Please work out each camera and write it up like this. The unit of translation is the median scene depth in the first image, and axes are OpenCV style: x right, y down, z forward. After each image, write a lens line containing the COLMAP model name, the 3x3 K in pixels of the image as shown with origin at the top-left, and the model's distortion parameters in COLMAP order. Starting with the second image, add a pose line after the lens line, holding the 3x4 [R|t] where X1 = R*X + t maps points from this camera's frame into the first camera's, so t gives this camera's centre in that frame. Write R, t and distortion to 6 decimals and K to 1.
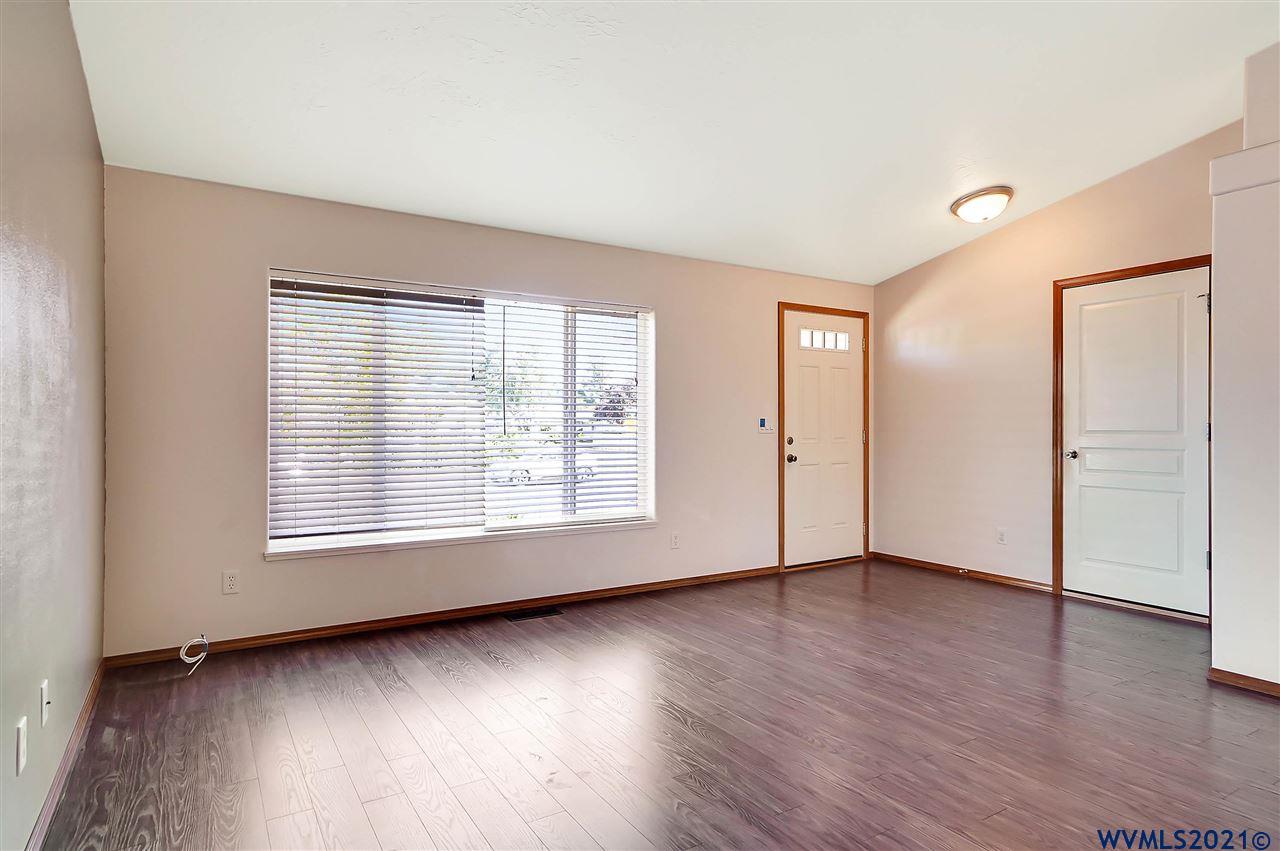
lens RADIAL K [[710.2, 0, 639.5], [0, 710.2, 422.1], [0, 0, 1]] dist [-0.002696, 0.001214]
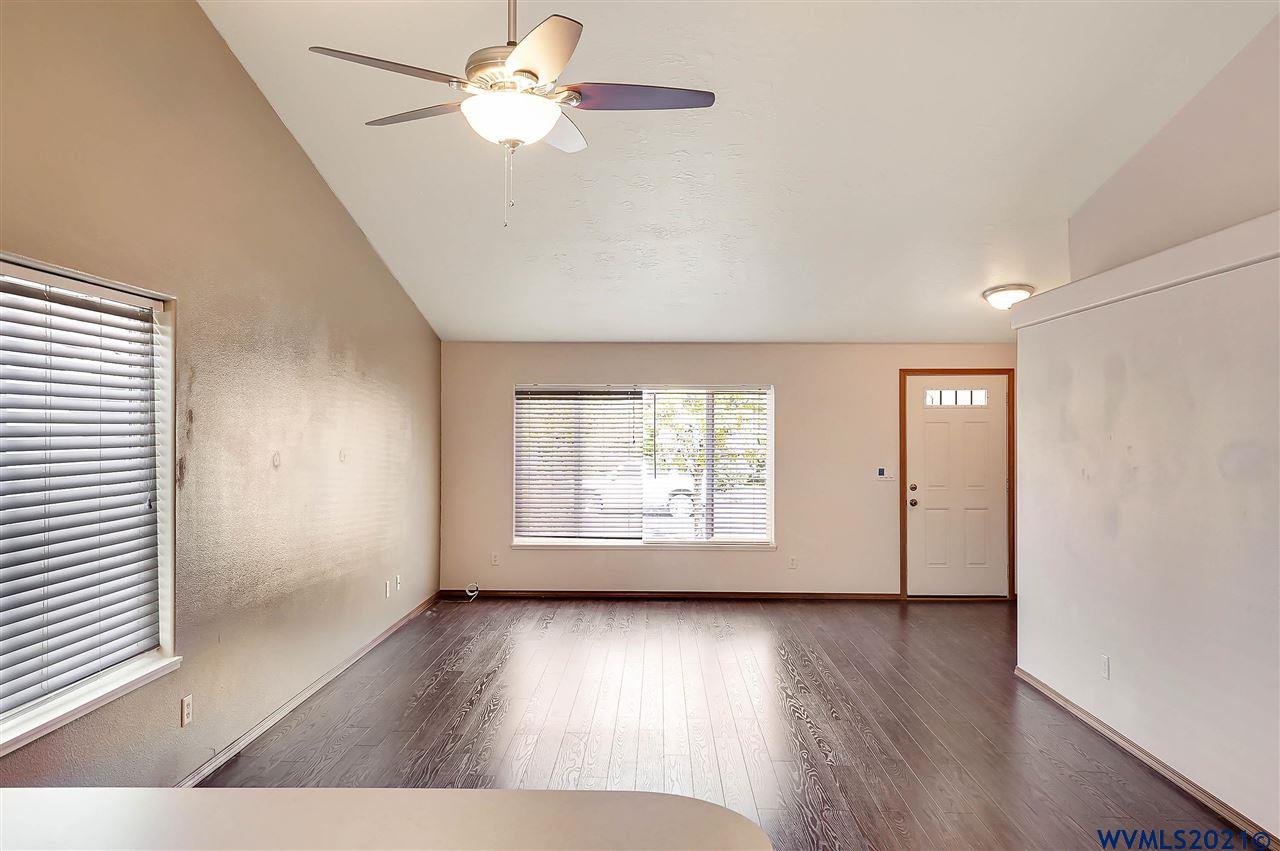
lens RADIAL K [[862.0, 0, 639.1], [0, 862.0, 426.4], [0, 0, 1]] dist [-0.011003, -0.000317]
pose [[0.836987, 0.003448, -0.547211, 0.698971], [0.001049, 0.999968, 0.007905, -0.098362], [0.547221, -0.007191, 0.836957, -0.486598]]
